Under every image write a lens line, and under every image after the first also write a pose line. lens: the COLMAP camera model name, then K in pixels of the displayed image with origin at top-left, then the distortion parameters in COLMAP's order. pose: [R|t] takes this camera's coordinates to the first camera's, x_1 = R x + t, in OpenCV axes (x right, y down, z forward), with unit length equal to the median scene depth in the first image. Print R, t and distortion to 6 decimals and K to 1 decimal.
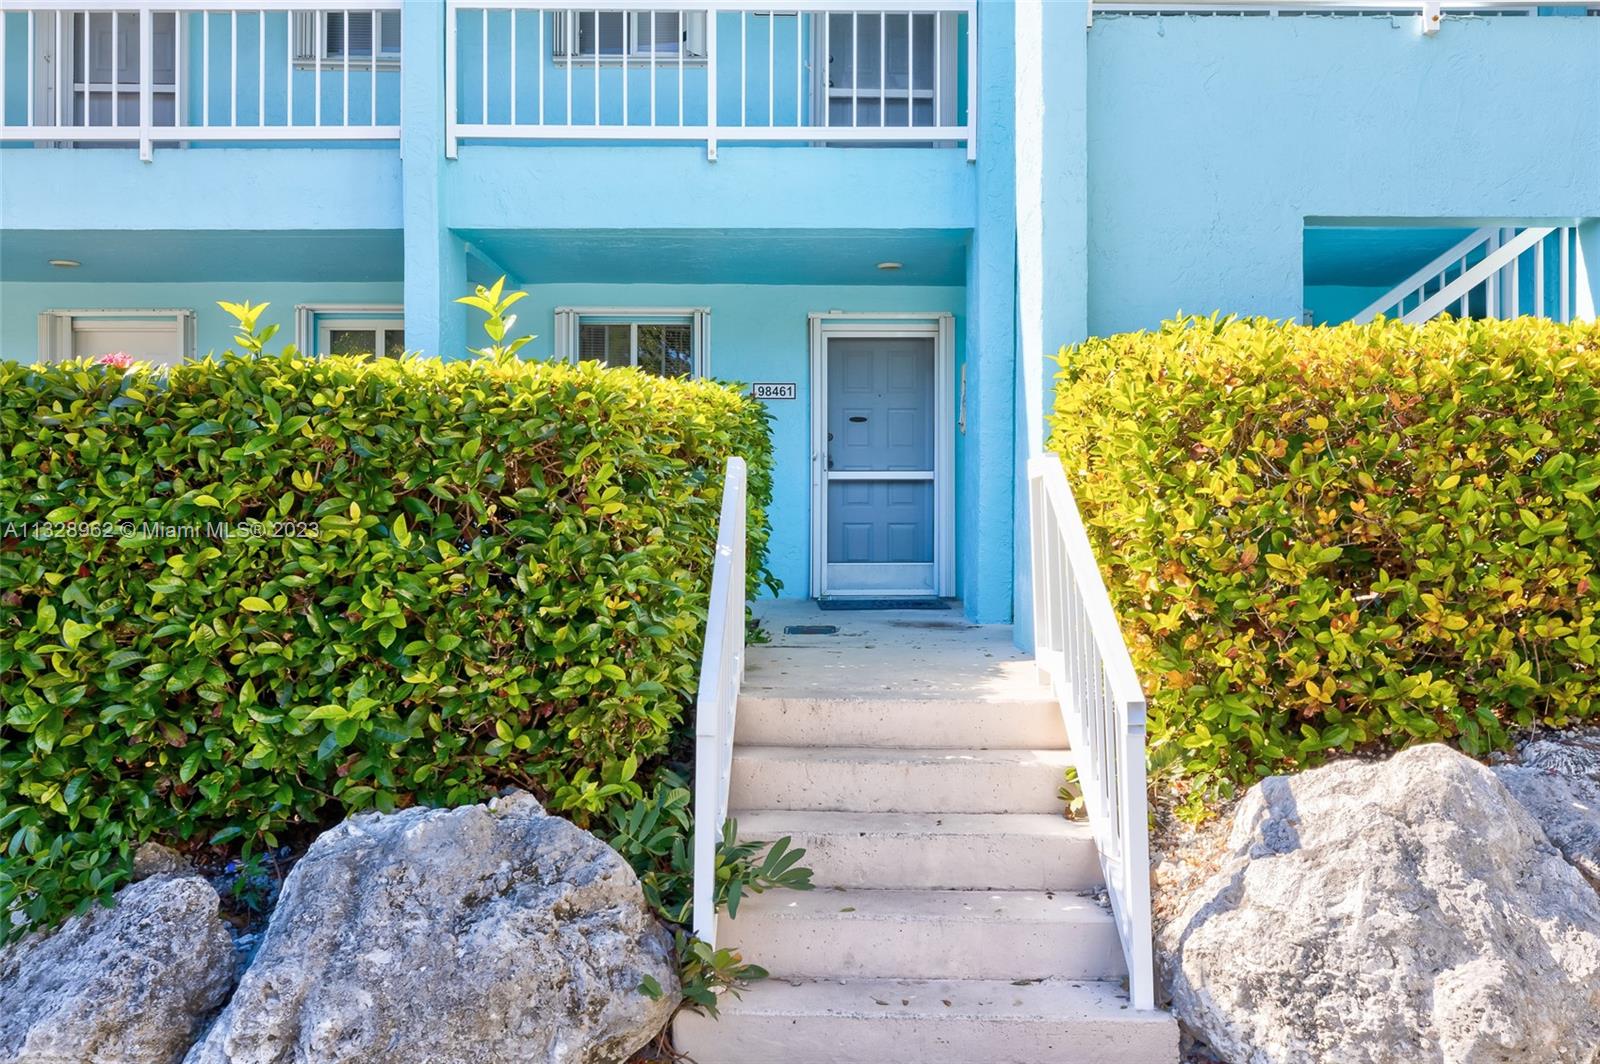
lens RADIAL K [[1248.6, 0, 826.0], [0, 1248.6, 530.5], [0, 0, 1]] dist [-0.006751, -0.003274]
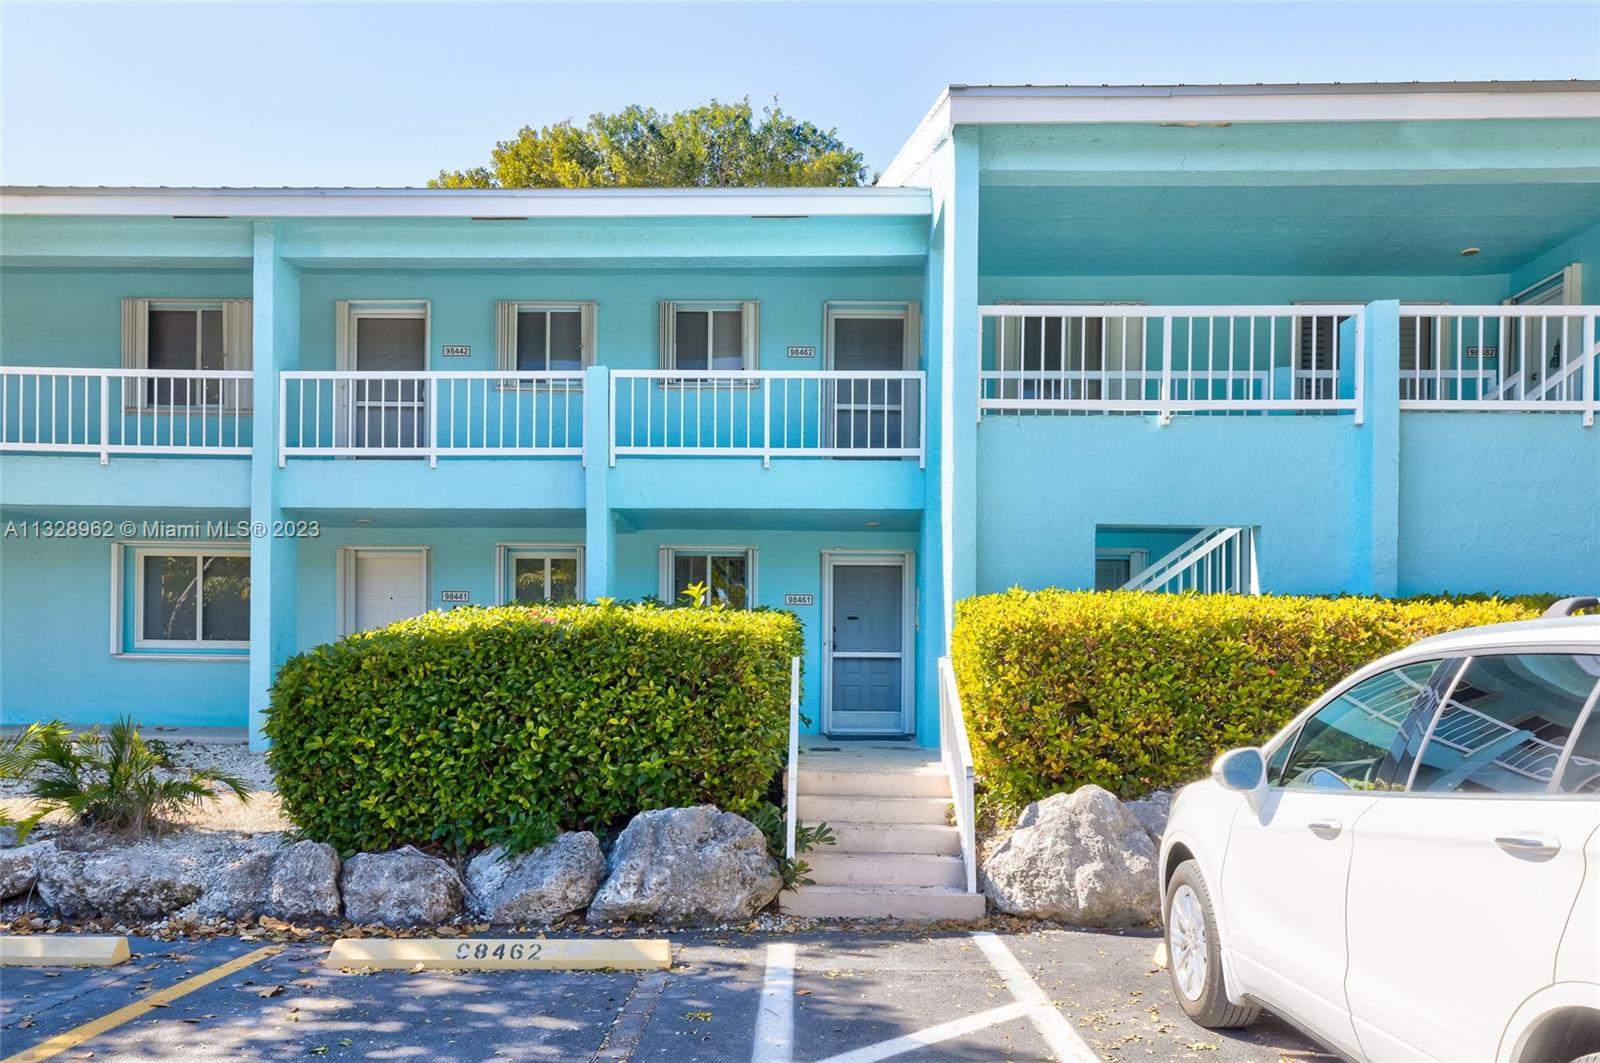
lens RADIAL K [[1103.6, 0, 795.9], [0, 1103.6, 600.8], [0, 0, 1]] dist [0.009577, 0.000422]
pose [[0.999709, 0.008616, -0.022511, -0.042384], [-0.010318, 0.997008, -0.076602, -0.014937], [0.021784, 0.076812, 0.996808, -1.130430]]
